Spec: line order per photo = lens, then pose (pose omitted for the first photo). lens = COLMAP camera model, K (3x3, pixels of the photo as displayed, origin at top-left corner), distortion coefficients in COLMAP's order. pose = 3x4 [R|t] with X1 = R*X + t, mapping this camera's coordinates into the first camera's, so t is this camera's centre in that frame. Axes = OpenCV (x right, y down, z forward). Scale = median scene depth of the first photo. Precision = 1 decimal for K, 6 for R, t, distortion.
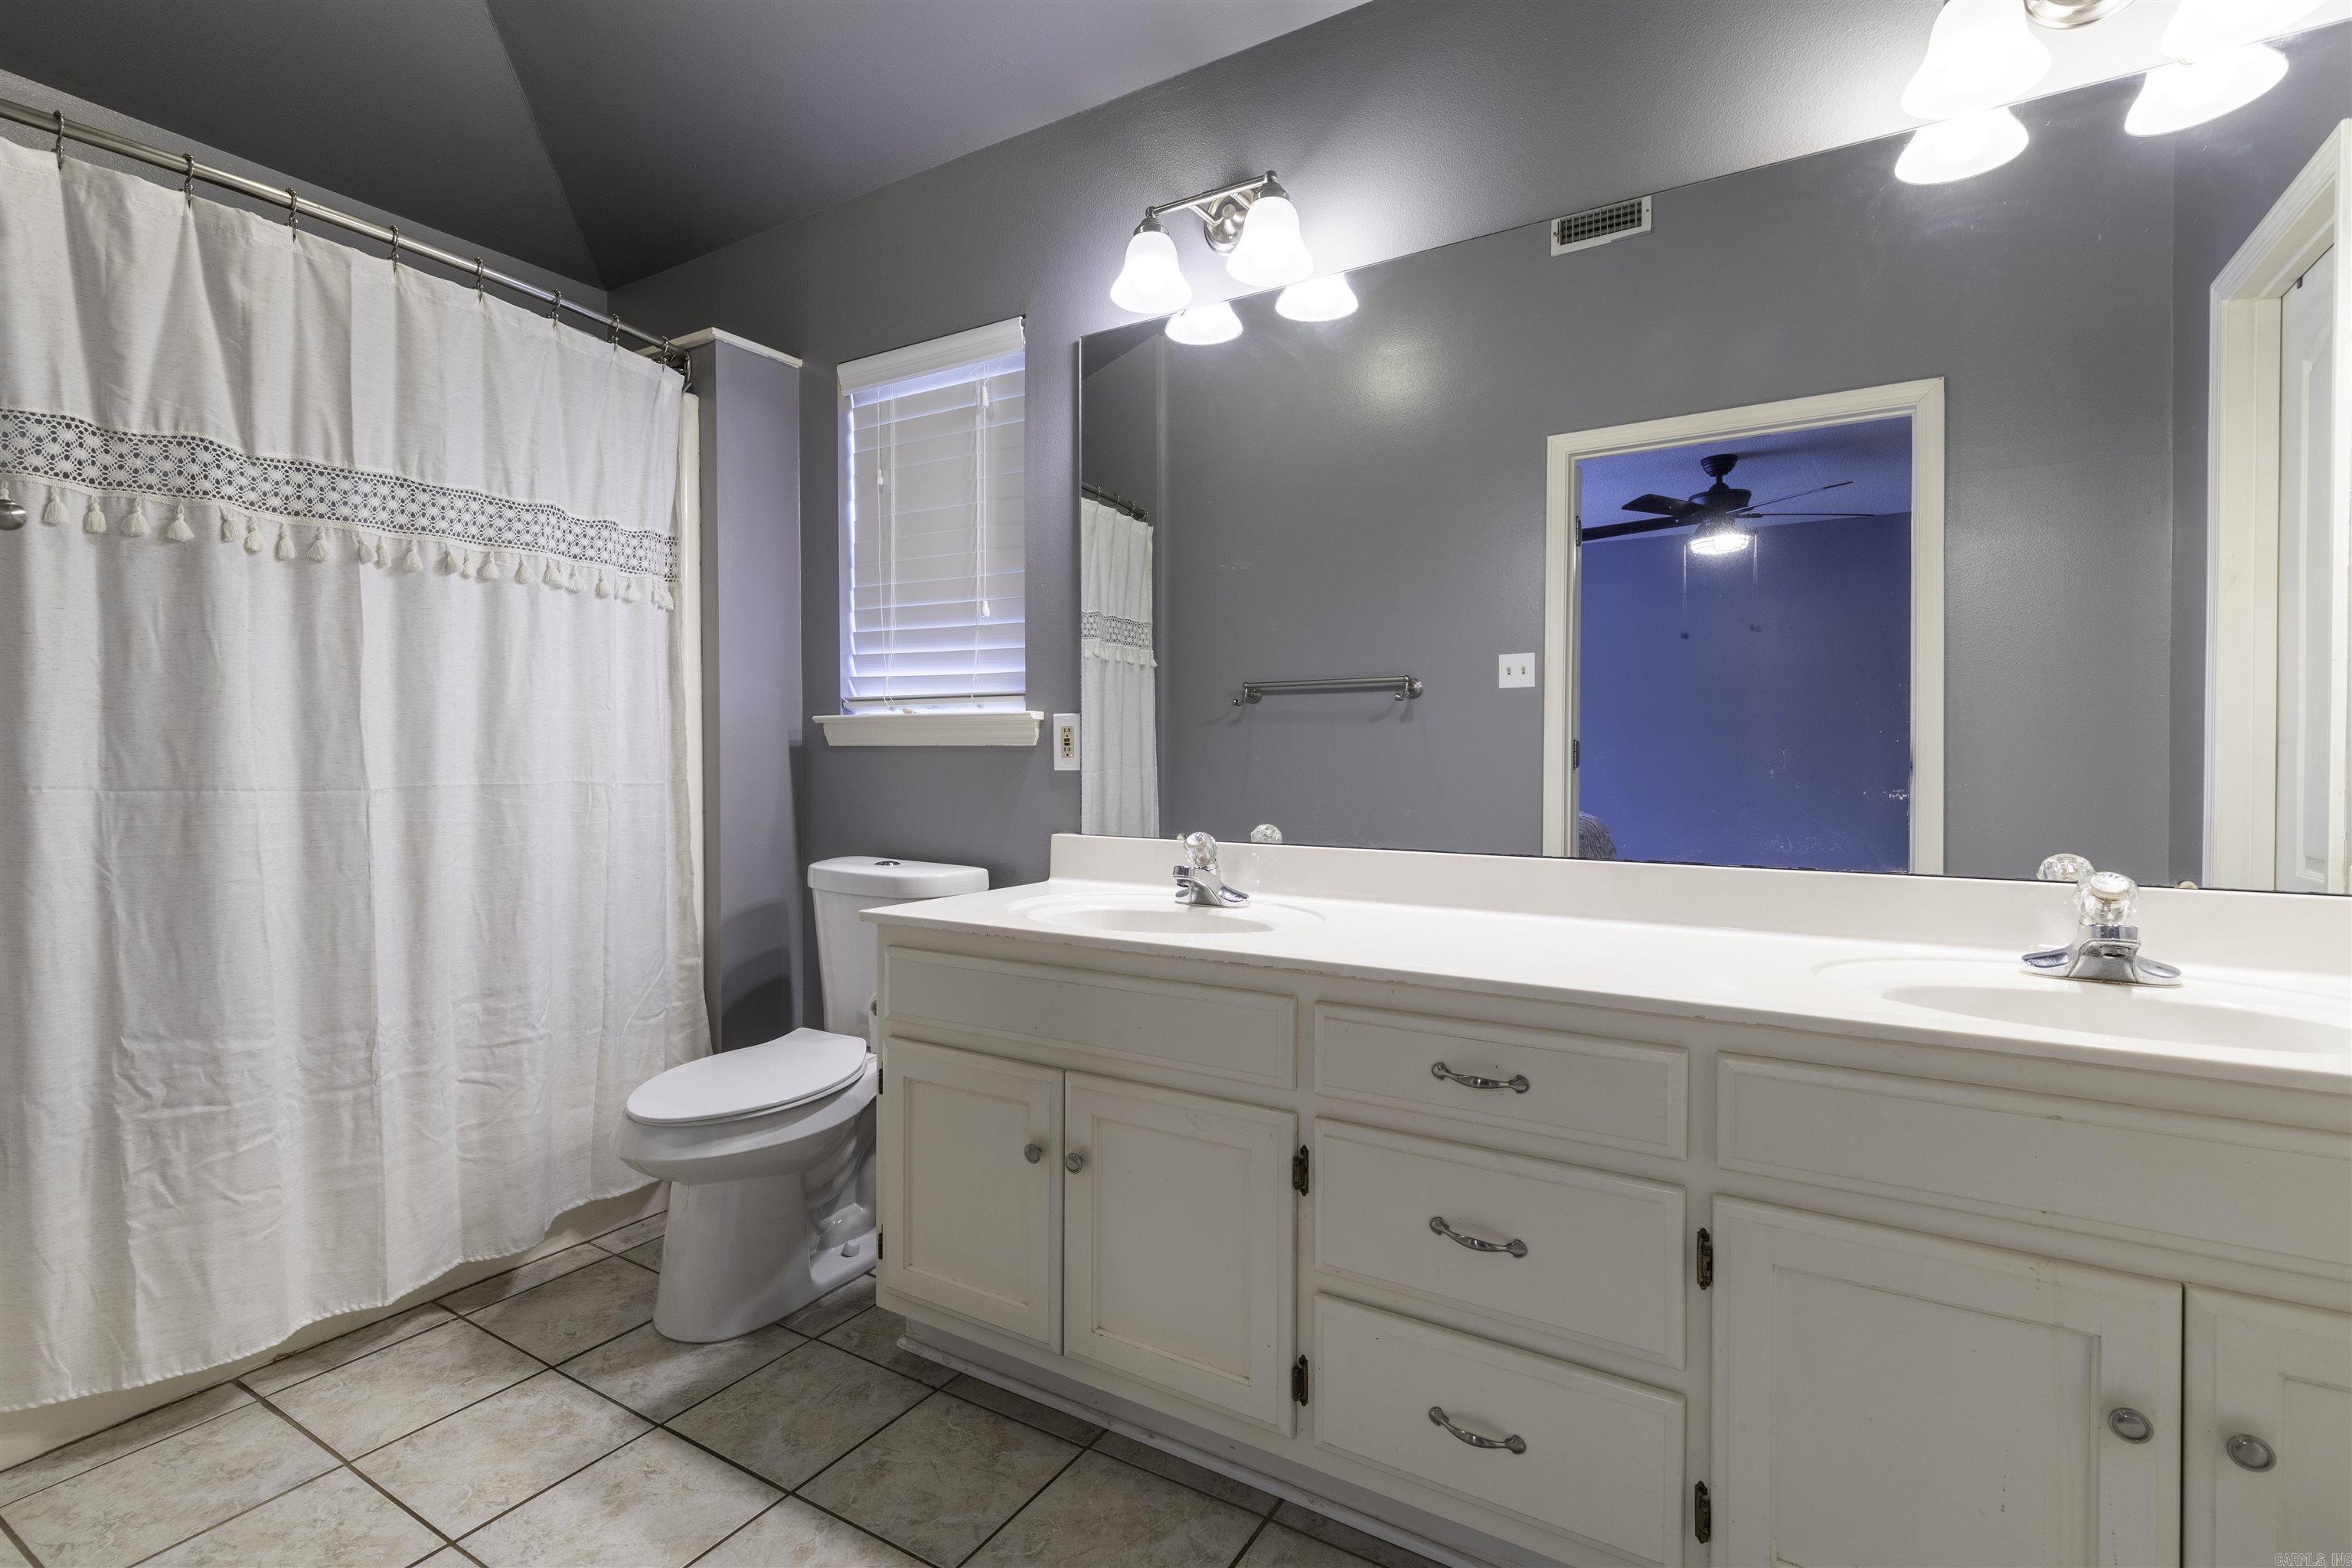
lens RADIAL K [[1082.5, 0, 1167.3], [0, 1082.5, 801.7], [0, 0, 1]] dist [0.002118, -0.000339]
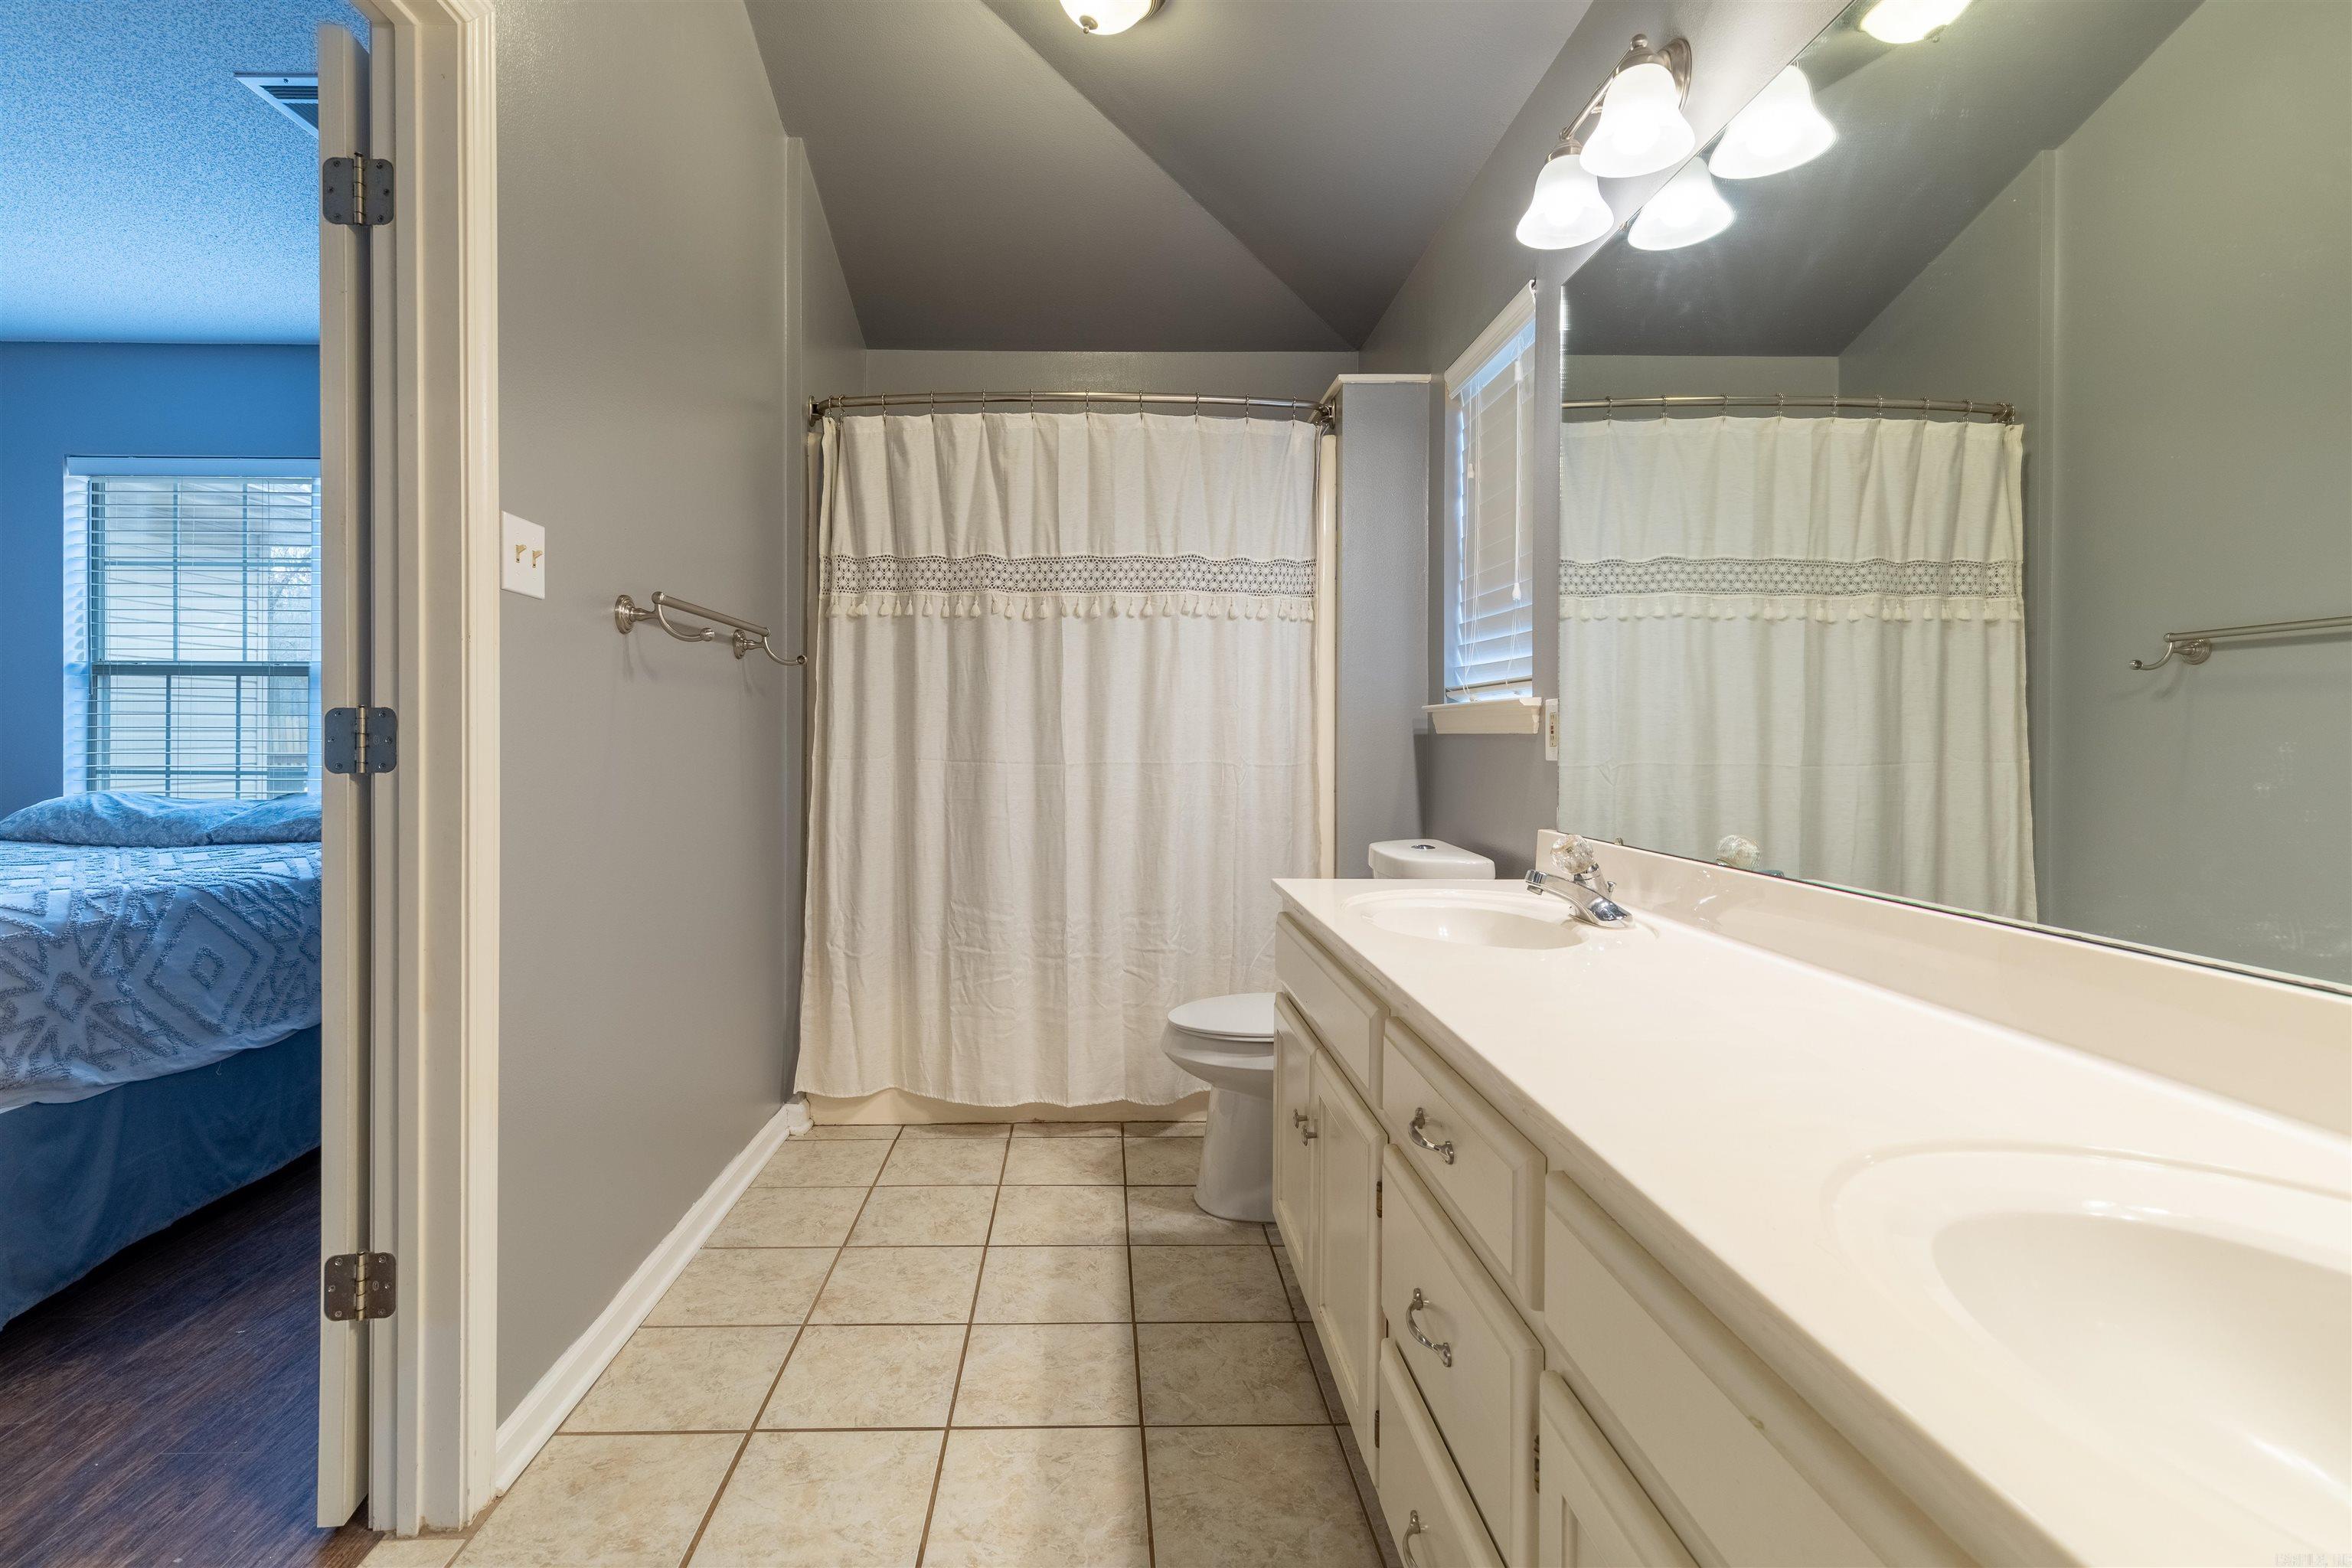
lens RADIAL K [[1135.5, 0, 1176.0], [0, 1135.5, 784.0], [0, 0, 1]] dist [0.003081, -0.000392]
pose [[0.536134, 0.034994, -0.843408, 0.642513], [-0.039008, 0.999100, 0.016657, -0.015239], [0.843231, 0.023969, 0.537016, 0.253591]]
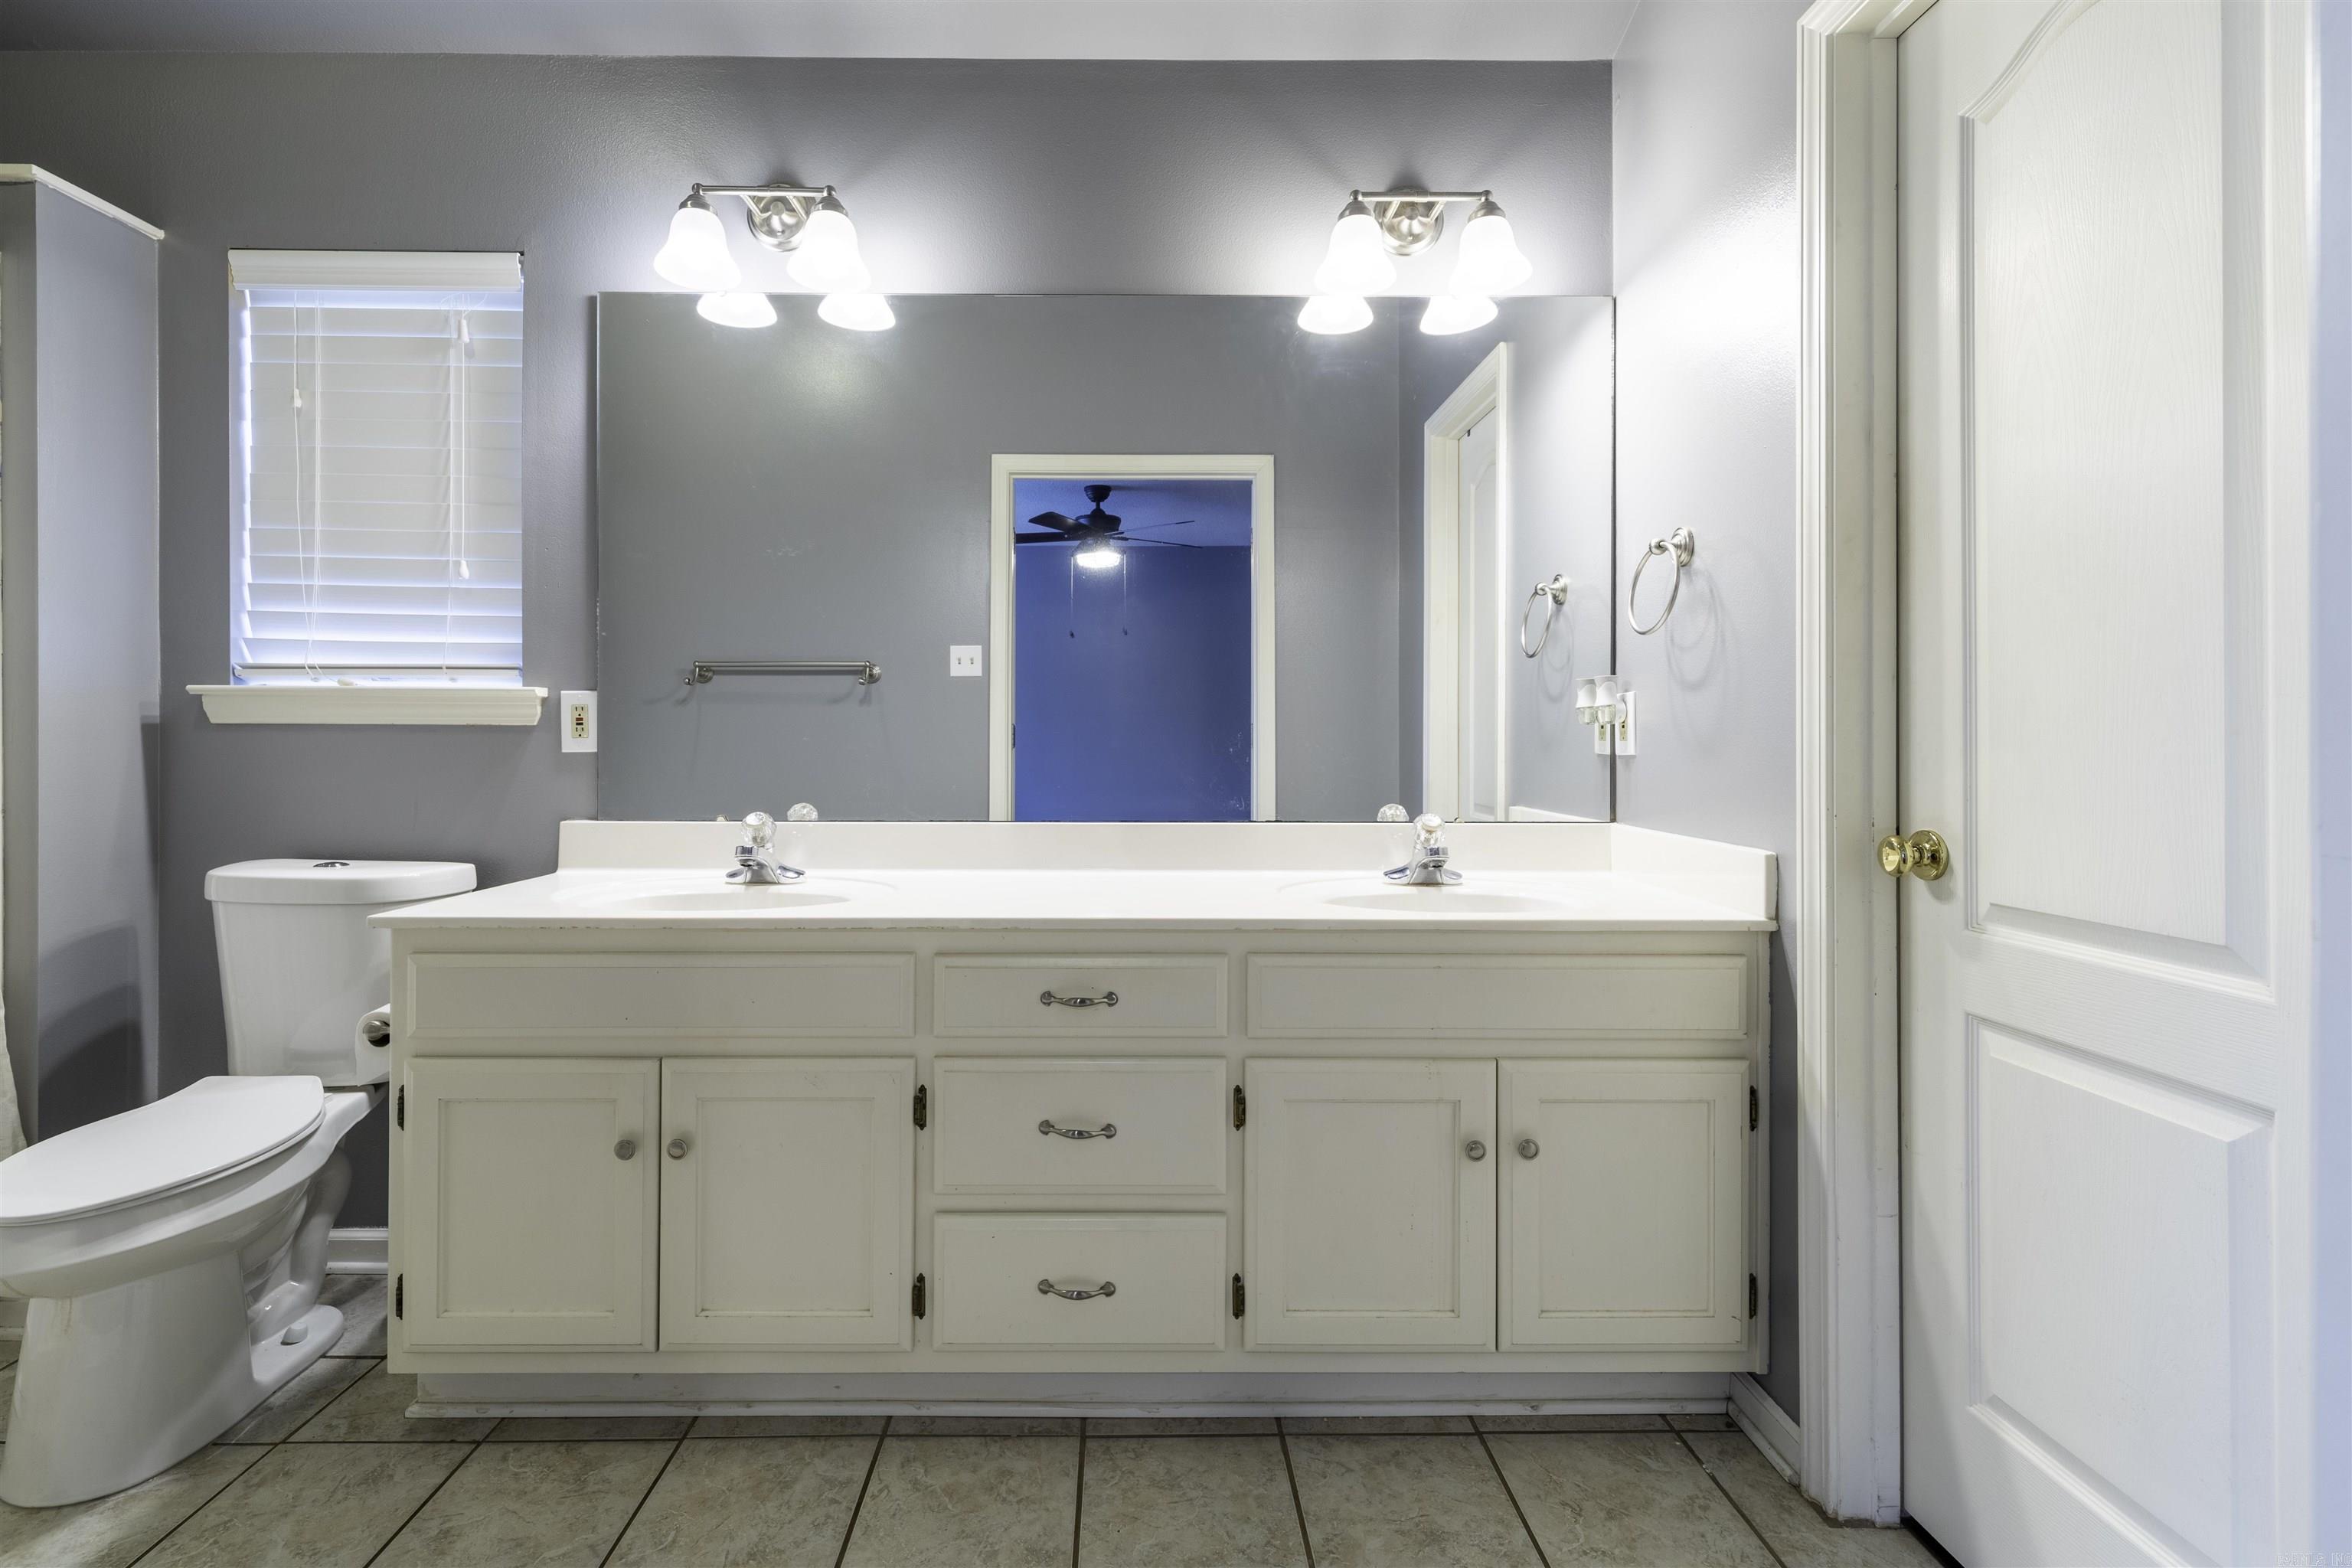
lens RADIAL K [[1053.2, 0, 1176.0], [0, 1053.2, 784.0], [0, 0, 1]] dist [-0.003347, -0.000340]
pose [[0.838978, -0.021942, 0.543723, -0.182104], [0.021305, 0.999745, 0.007471, 0.003296], [-0.543748, 0.005316, 0.839231, -0.043575]]
